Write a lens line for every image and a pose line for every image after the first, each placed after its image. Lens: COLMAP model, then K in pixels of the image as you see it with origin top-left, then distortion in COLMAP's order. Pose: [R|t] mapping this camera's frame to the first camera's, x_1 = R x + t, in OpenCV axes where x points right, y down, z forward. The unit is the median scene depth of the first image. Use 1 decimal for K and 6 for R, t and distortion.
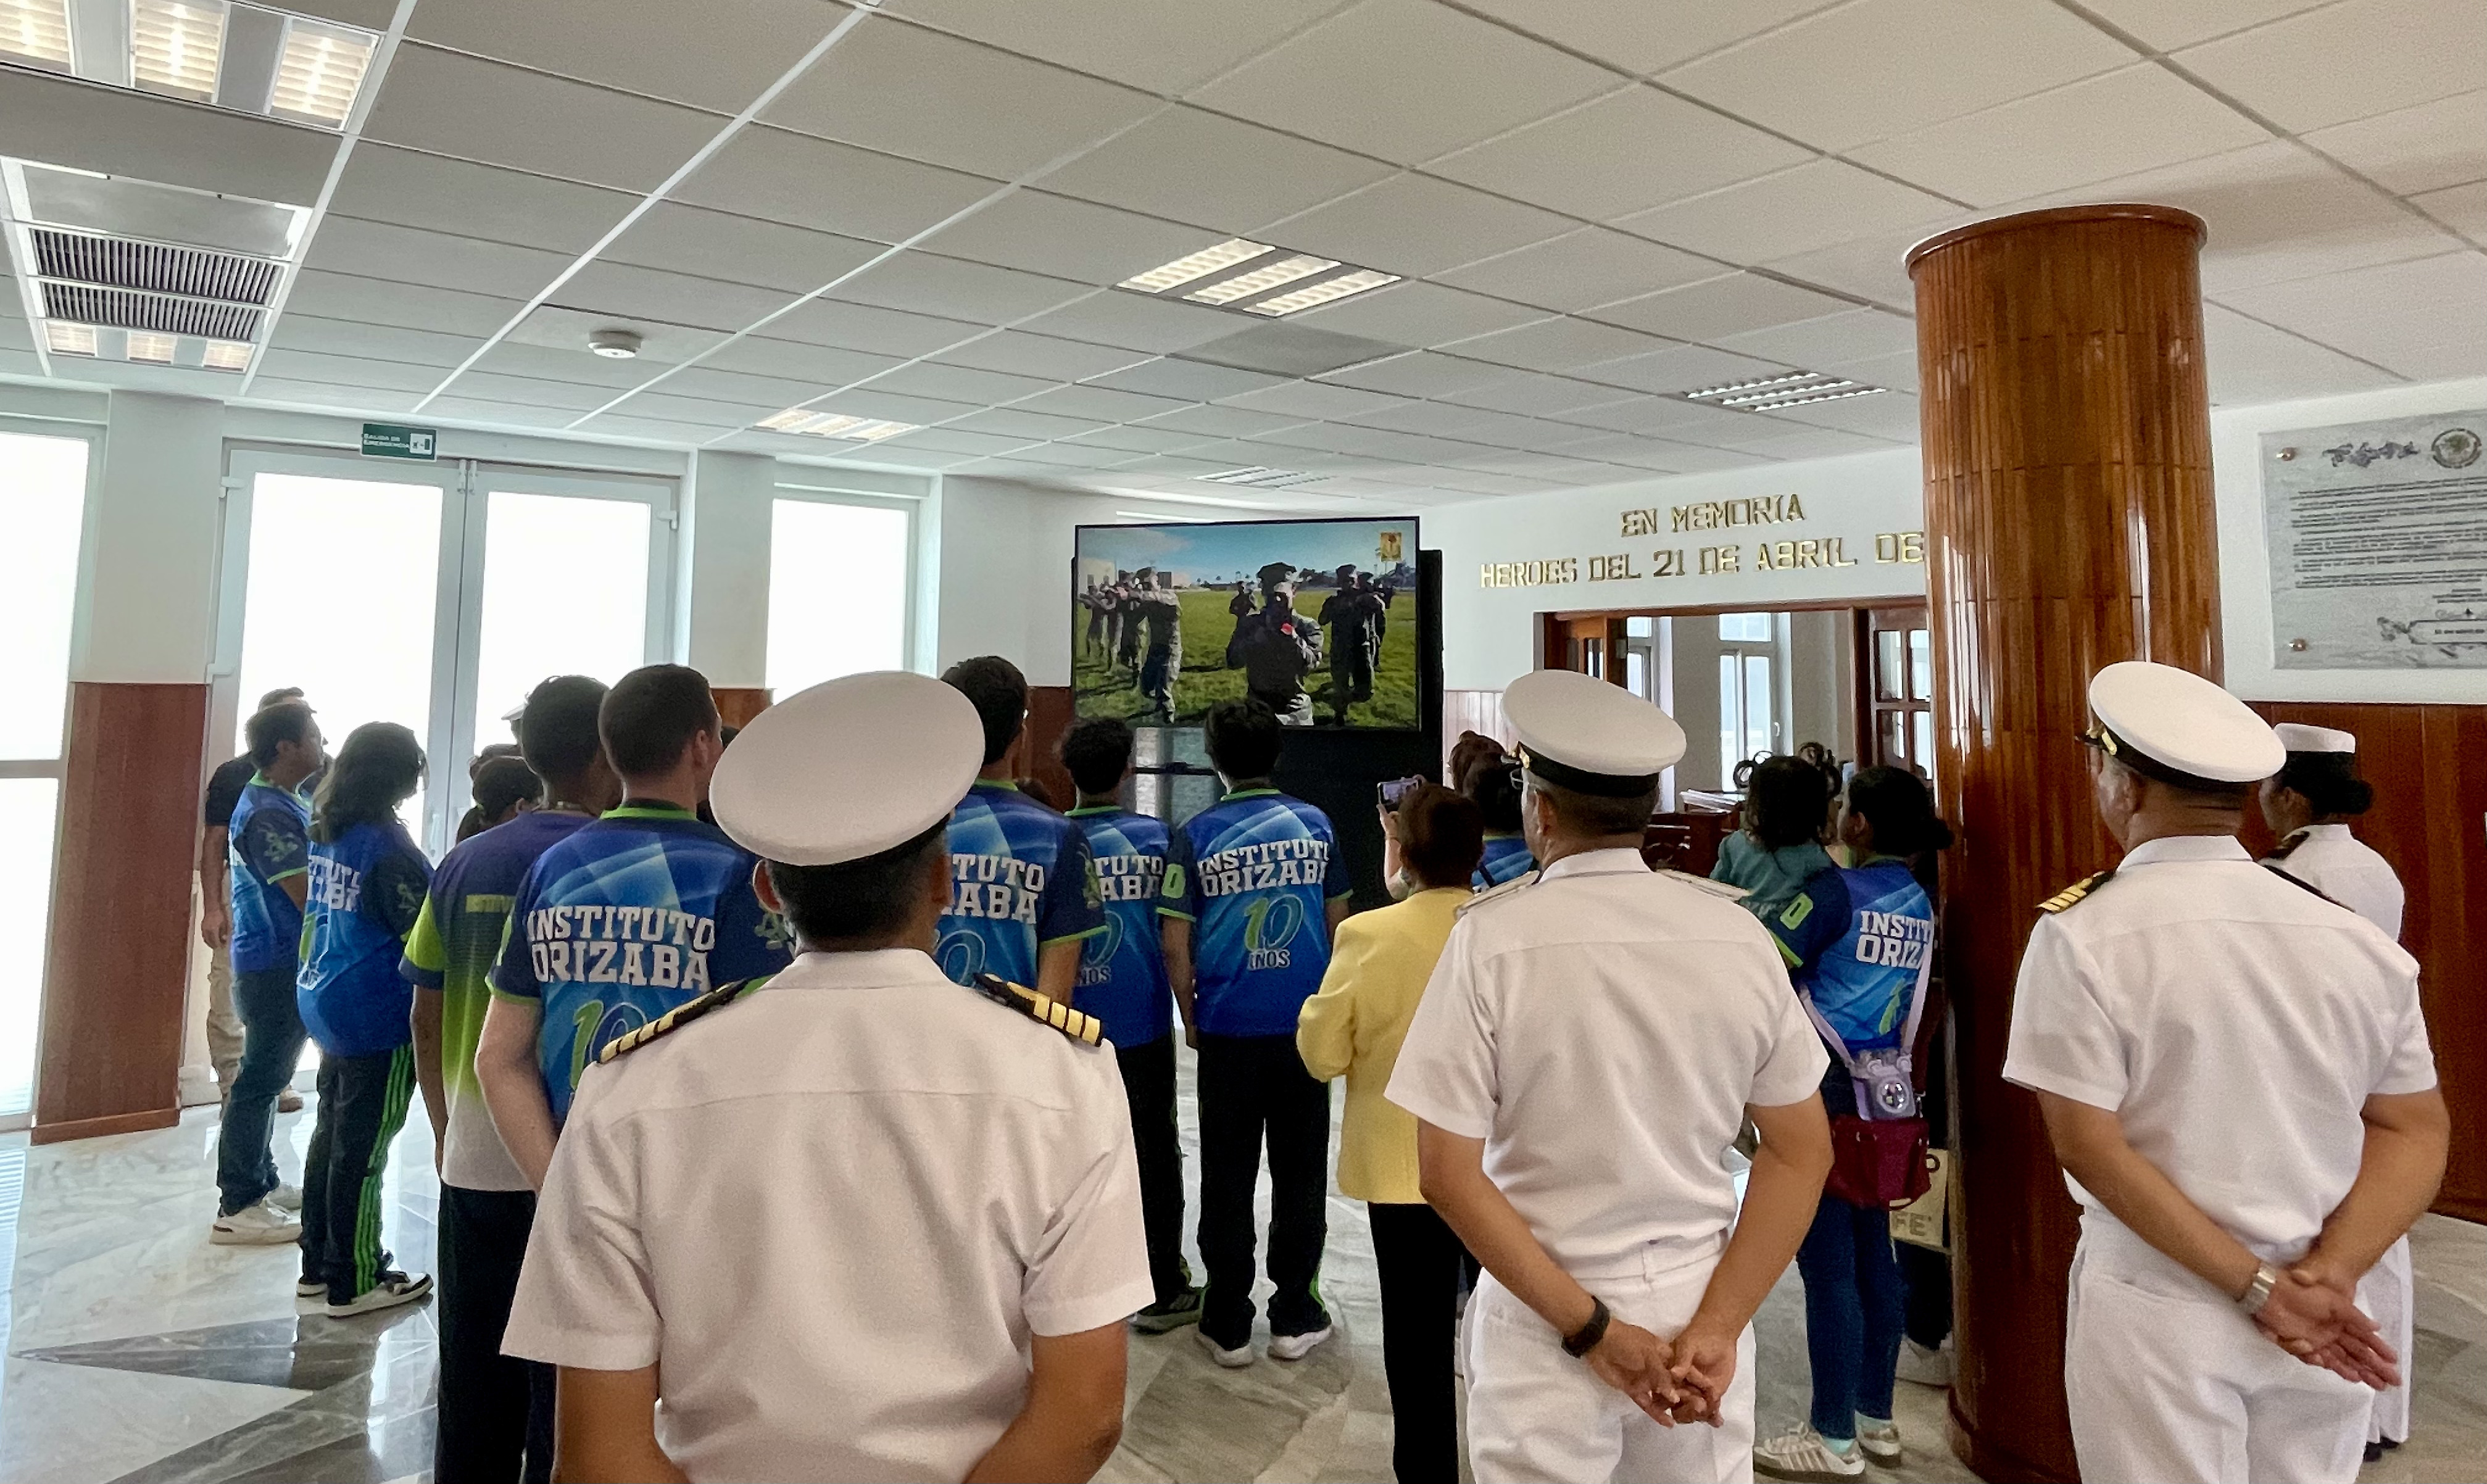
lens RADIAL K [[1455.8, 0, 1234.9], [0, 1455.8, 541.8], [0, 0, 1]] dist [-0.012755, 0.000816]
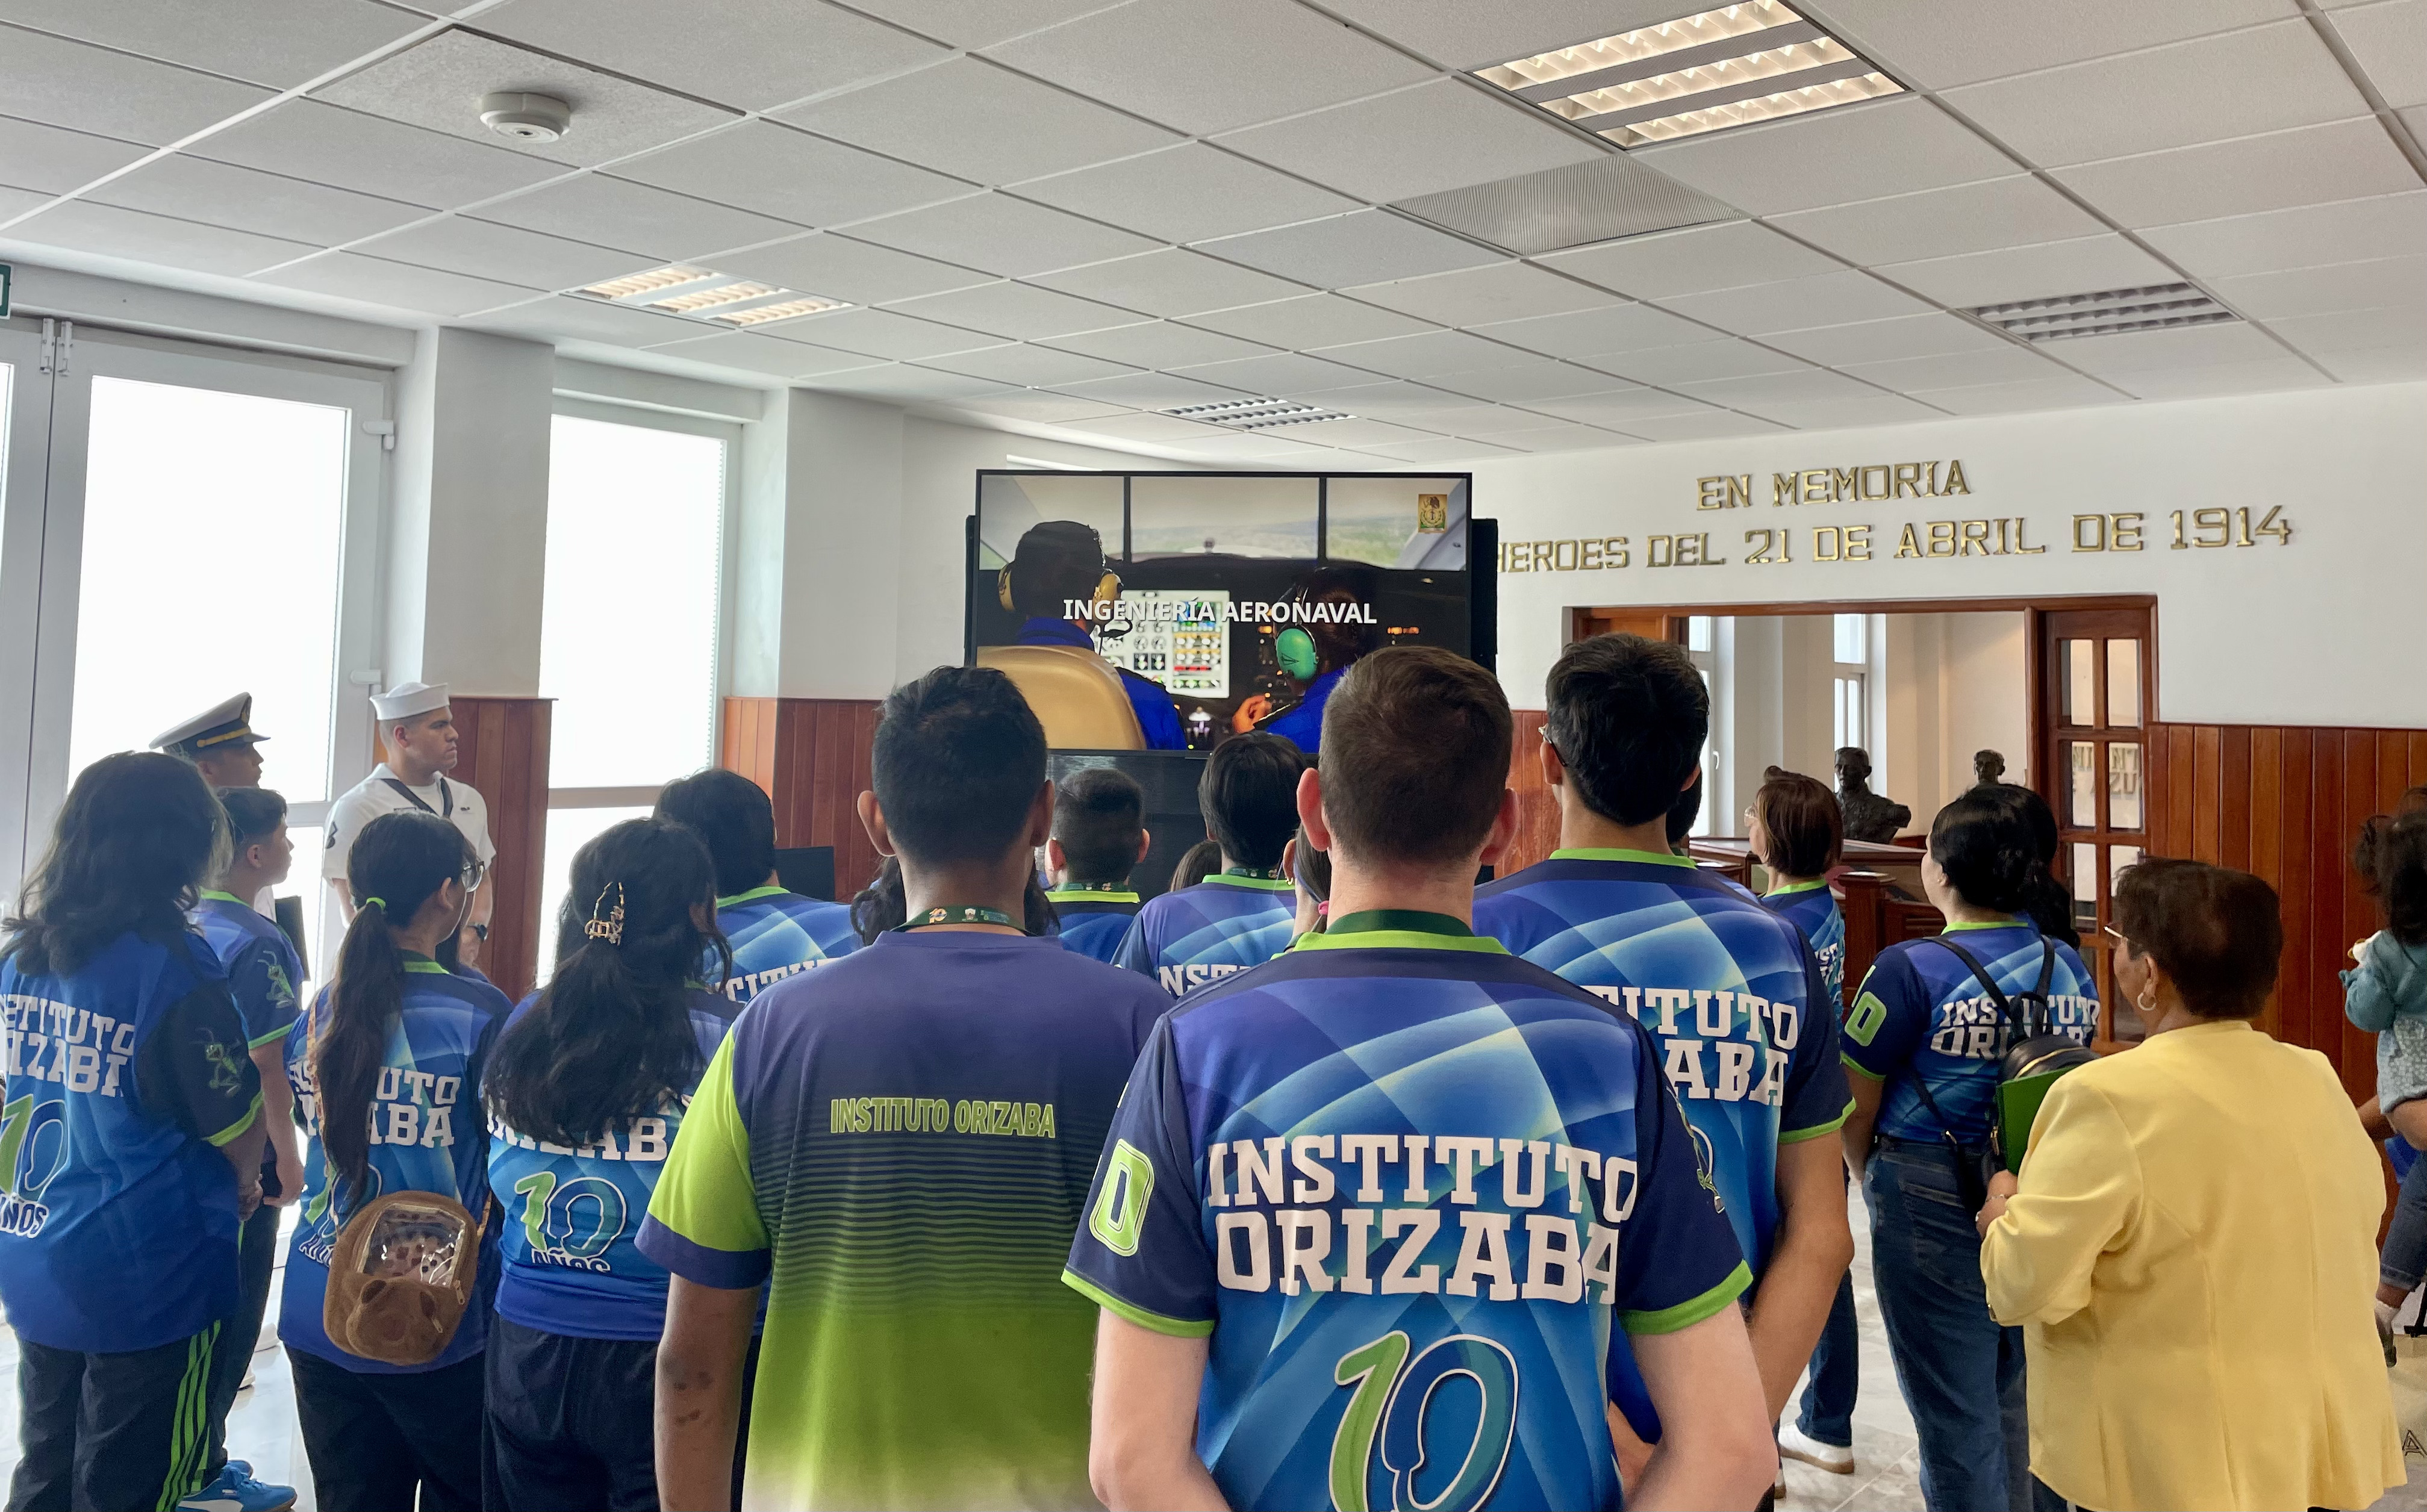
lens RADIAL K [[1814.4, 0, 1223.0], [0, 1814.4, 597.2], [0, 0, 1]] dist [0.049294, -0.001471]
pose [[0.978854, 0.021576, 0.203419, -0.214076], [-0.030008, 0.998810, 0.038455, 0.016053], [-0.202347, -0.043746, 0.978336, 0.142559]]
